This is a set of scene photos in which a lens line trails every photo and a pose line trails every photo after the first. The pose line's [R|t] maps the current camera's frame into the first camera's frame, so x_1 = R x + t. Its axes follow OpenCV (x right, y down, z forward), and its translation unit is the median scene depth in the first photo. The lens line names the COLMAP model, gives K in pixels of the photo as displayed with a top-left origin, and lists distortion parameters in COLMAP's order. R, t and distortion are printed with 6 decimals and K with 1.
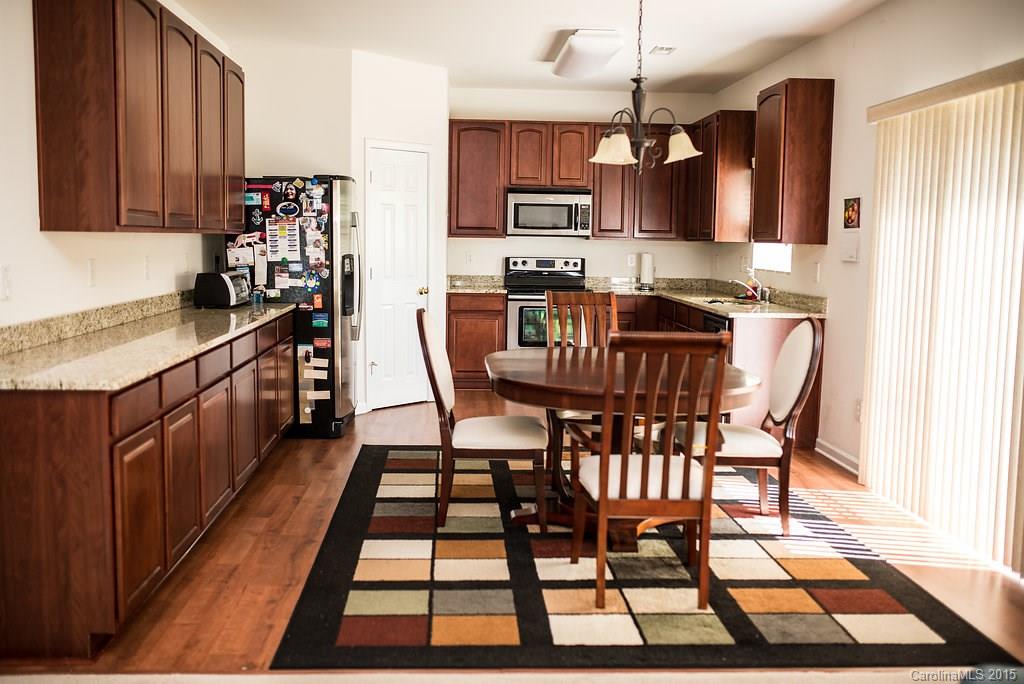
lens RADIAL K [[1018.4, 0, 512.0], [0, 1018.4, 342.0], [0, 0, 1]] dist [-0.002364, 0.003118]
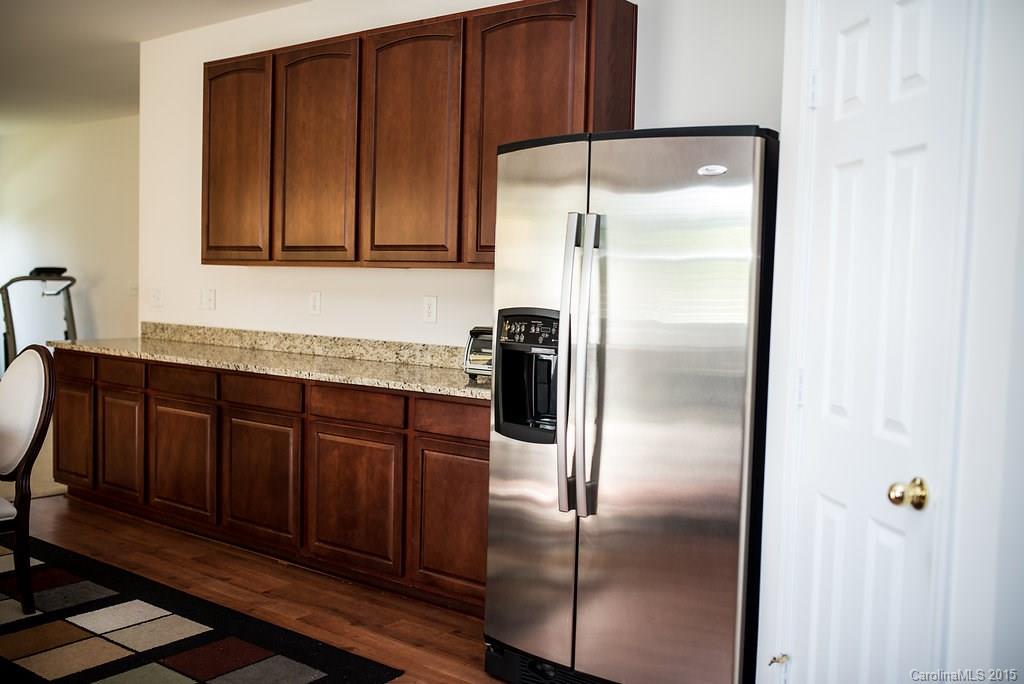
lens RADIAL K [[1018.4, 0, 512.0], [0, 1018.4, 342.0], [0, 0, 1]] dist [-0.002364, 0.003118]
pose [[-0.682402, 0.032238, -0.730266, 0.247692], [-0.095021, 0.986638, 0.132348, -0.184322], [0.724775, 0.159705, -0.670220, 1.805273]]
